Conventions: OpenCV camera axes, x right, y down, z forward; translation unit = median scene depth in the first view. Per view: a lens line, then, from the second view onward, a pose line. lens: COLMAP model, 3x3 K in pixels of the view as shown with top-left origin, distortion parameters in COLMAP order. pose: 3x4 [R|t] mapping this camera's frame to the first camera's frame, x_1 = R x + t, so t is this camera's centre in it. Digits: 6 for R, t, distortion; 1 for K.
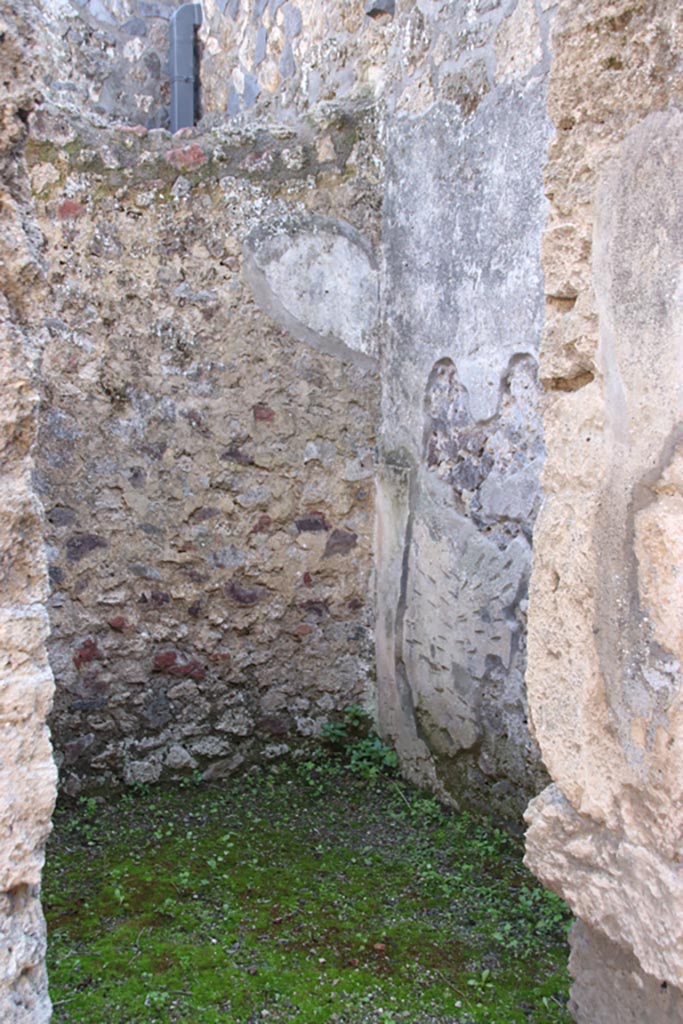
lens RADIAL K [[1227.7, 0, 338.2], [0, 1227.7, 515.9], [0, 0, 1]] dist [0.122942, 0.000000]
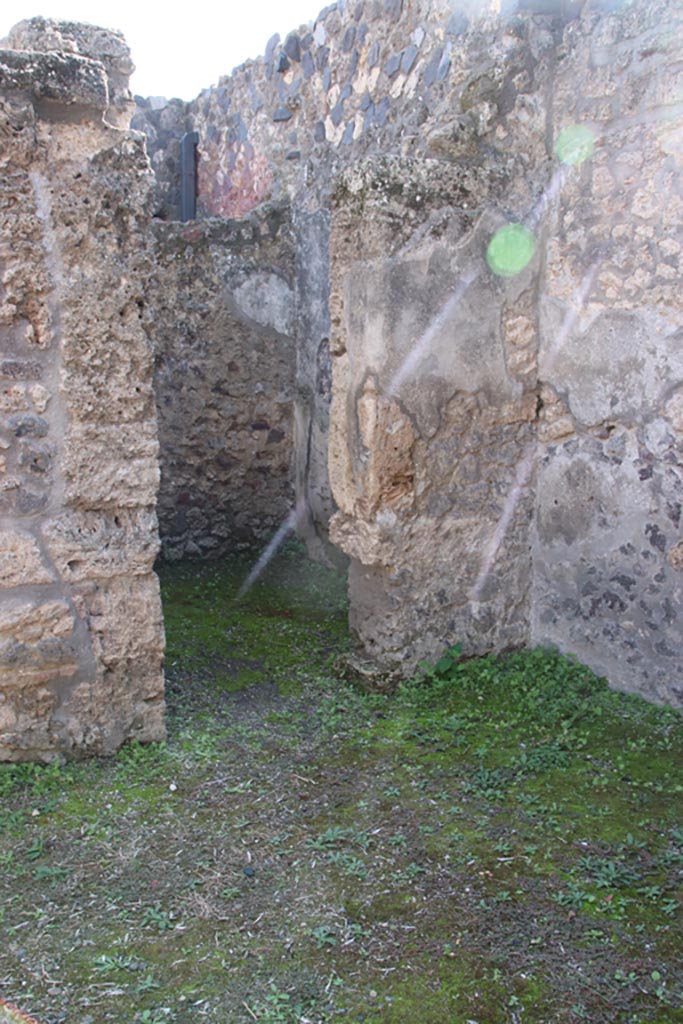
lens RADIAL K [[1046.1, 0, 343.6], [0, 1046.1, 509.4], [0, 0, 1]] dist [-0.018990, 0.000000]
pose [[0.999648, -0.010355, 0.024445, 0.068665], [0.009179, 0.998818, 0.047732, 0.060952], [-0.024910, -0.047491, 0.998561, -0.636921]]
